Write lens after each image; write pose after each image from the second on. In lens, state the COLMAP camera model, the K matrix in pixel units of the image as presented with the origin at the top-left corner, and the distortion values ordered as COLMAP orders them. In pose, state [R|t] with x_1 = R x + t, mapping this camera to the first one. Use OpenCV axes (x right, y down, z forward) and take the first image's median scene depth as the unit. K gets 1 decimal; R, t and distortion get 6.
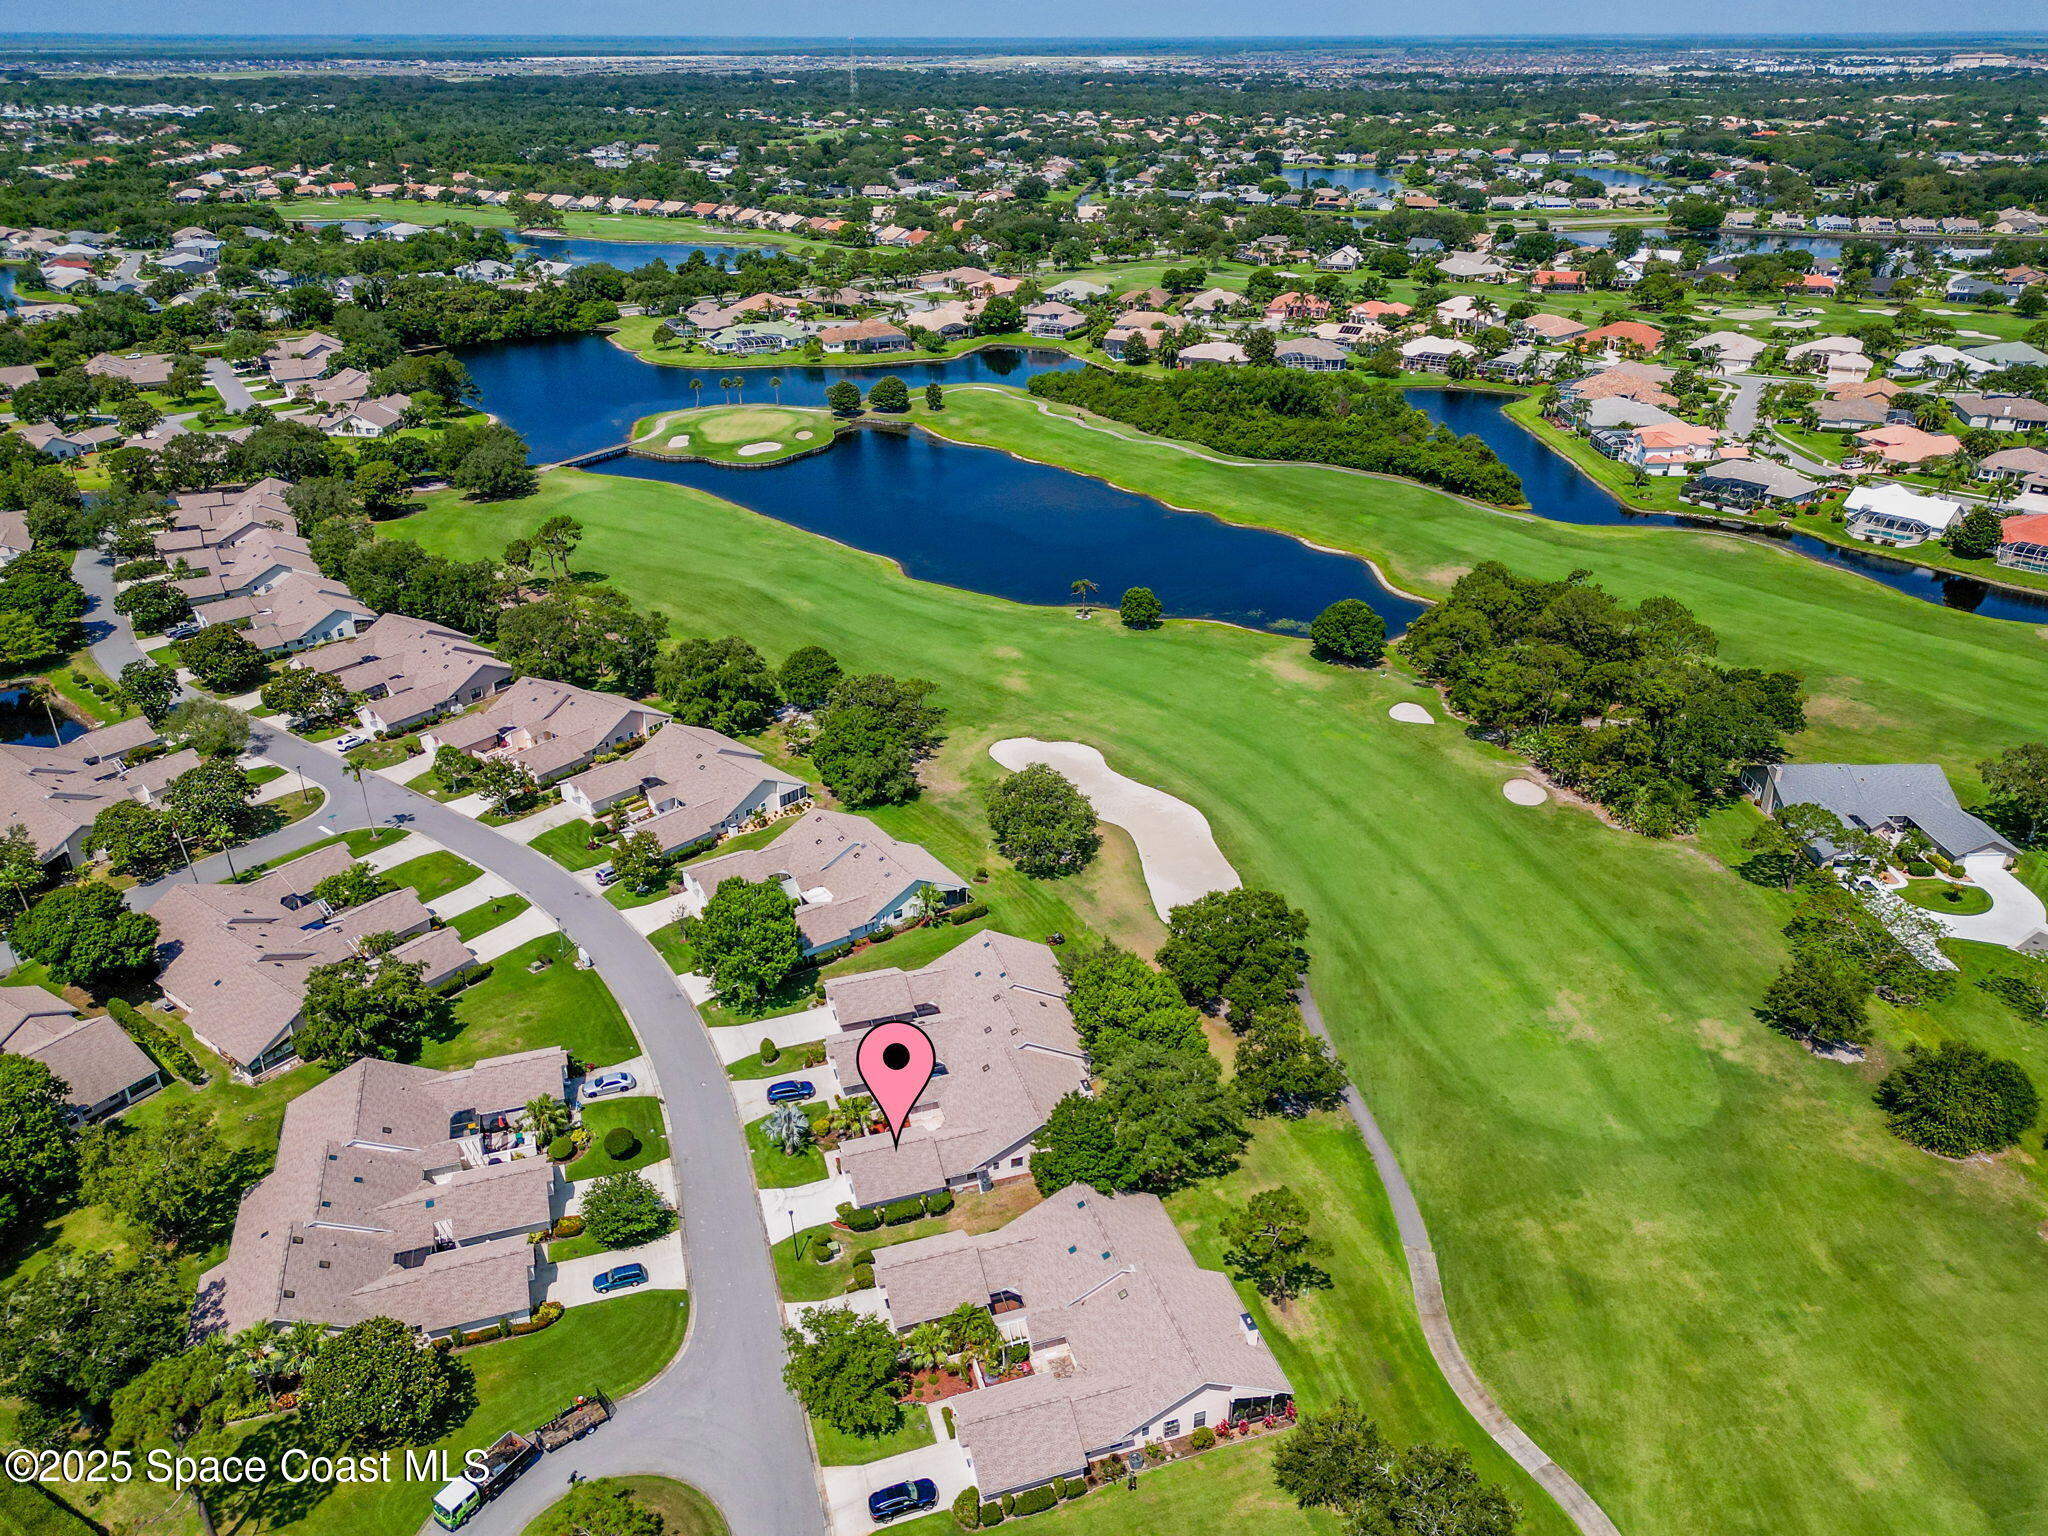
lens RADIAL K [[1464.2, 0, 1020.1], [0, 1464.2, 770.4], [0, 0, 1]] dist [0.037155, -0.008440]
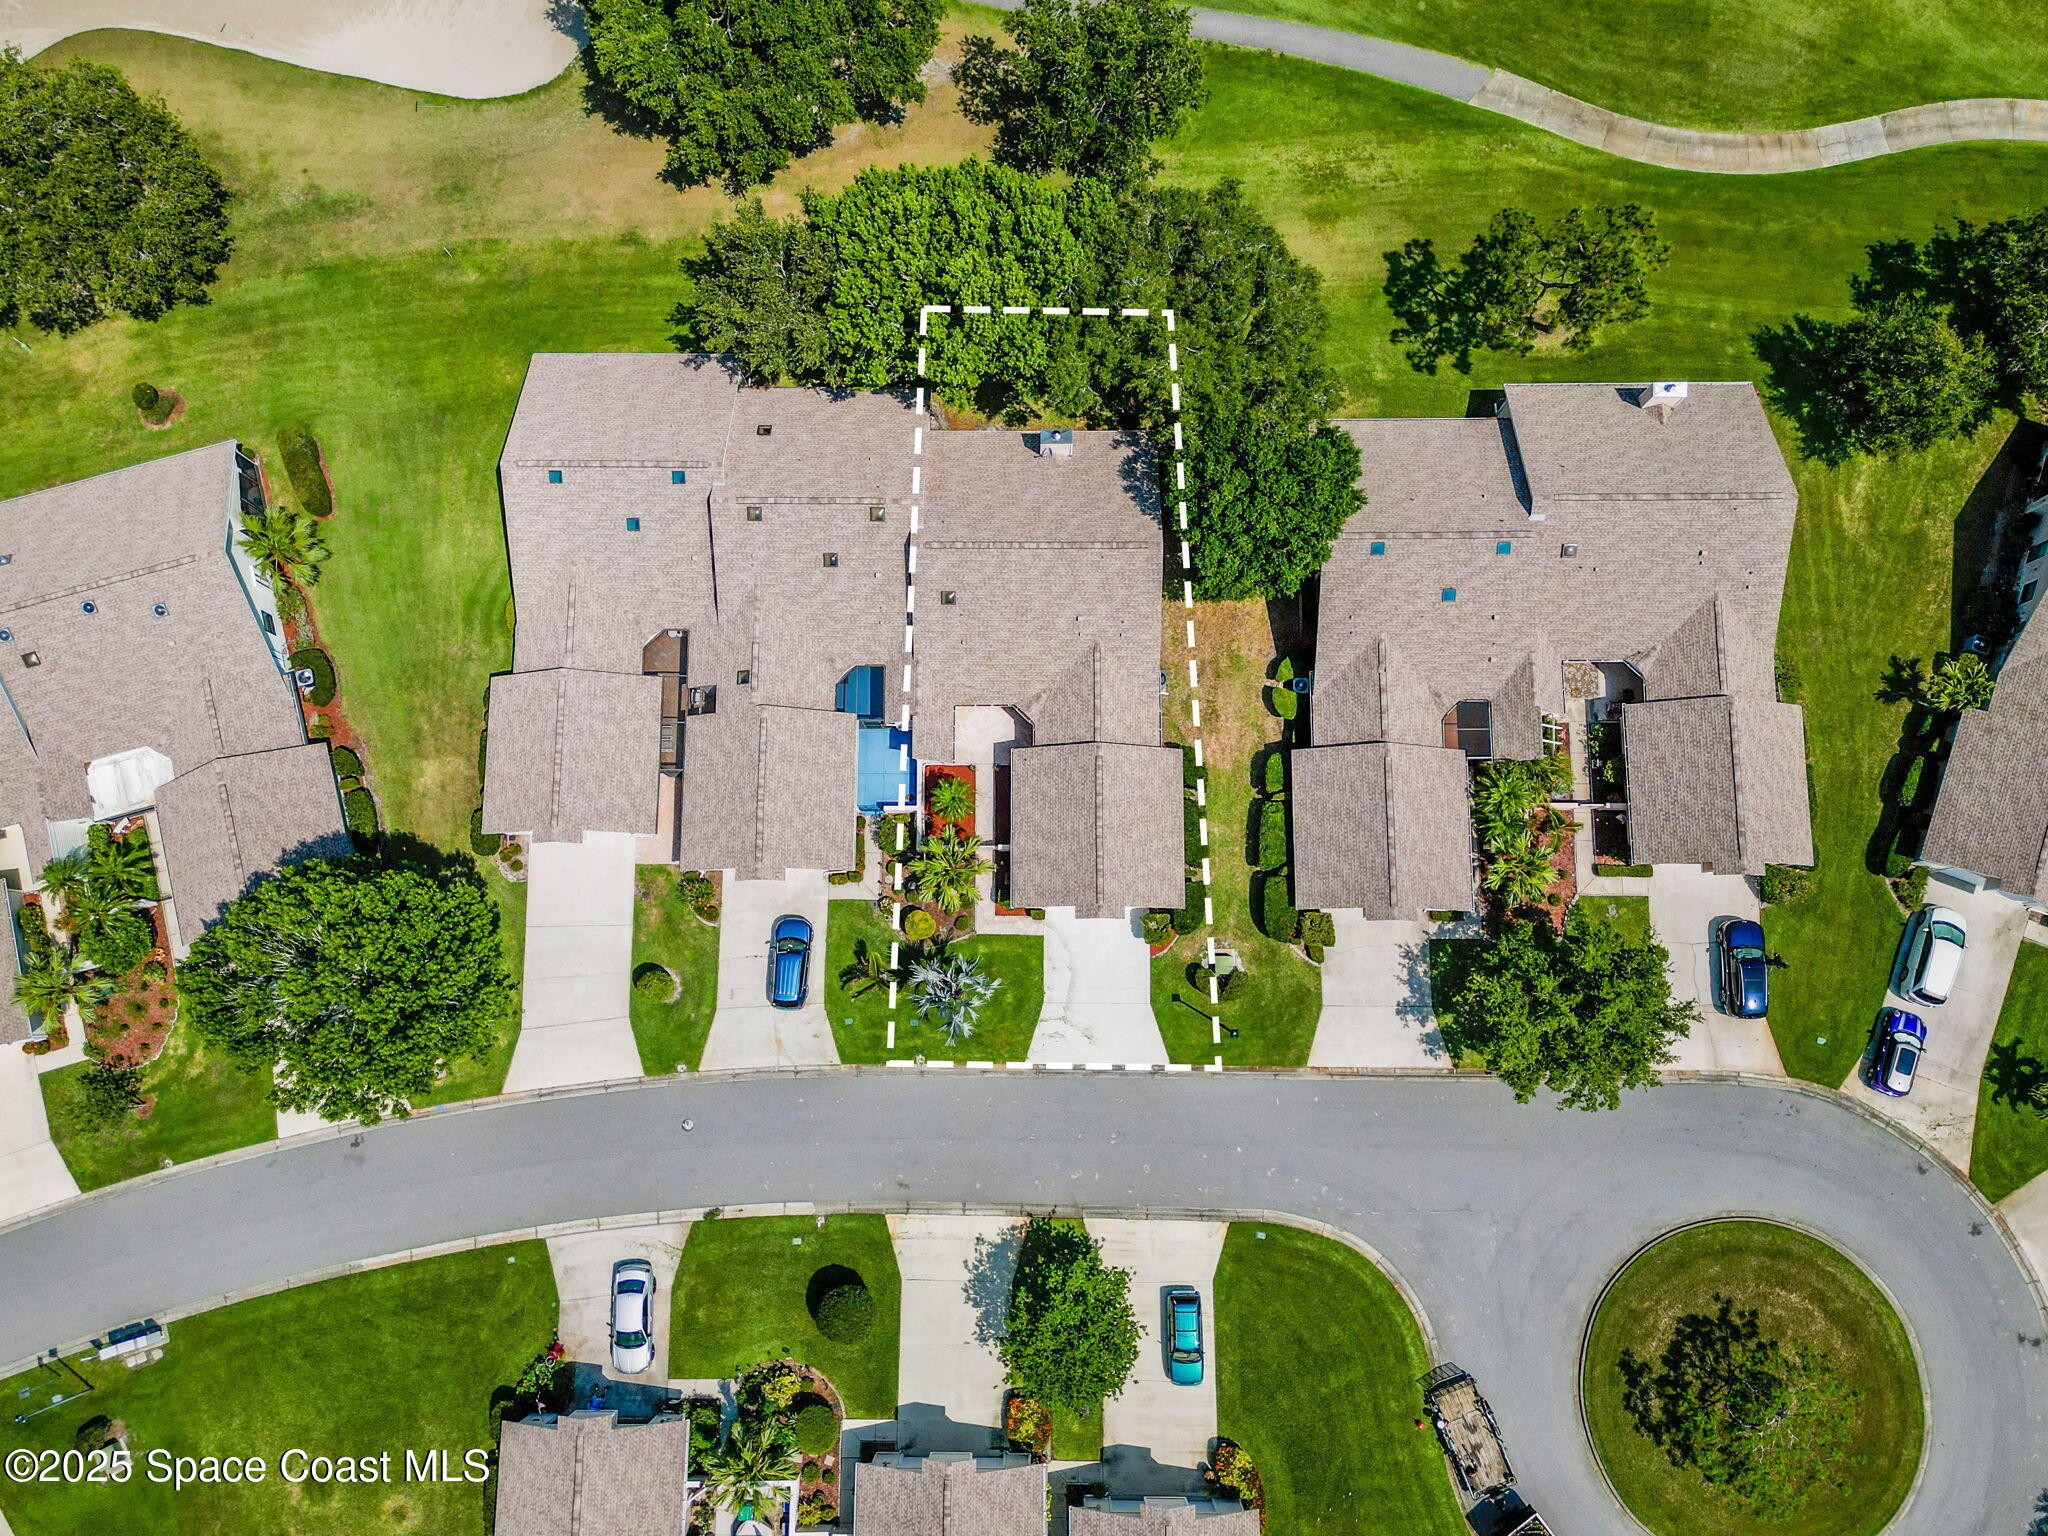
lens RADIAL K [[1464.2, 0, 1019.0], [0, 1464.2, 761.2], [0, 0, 1]] dist [0.037155, -0.008440]
pose [[0.307177, -0.939375, 0.152372, -0.155985], [0.427285, 0.279207, 0.859925, -0.220161], [-0.850335, -0.199042, 0.487146, 0.760458]]
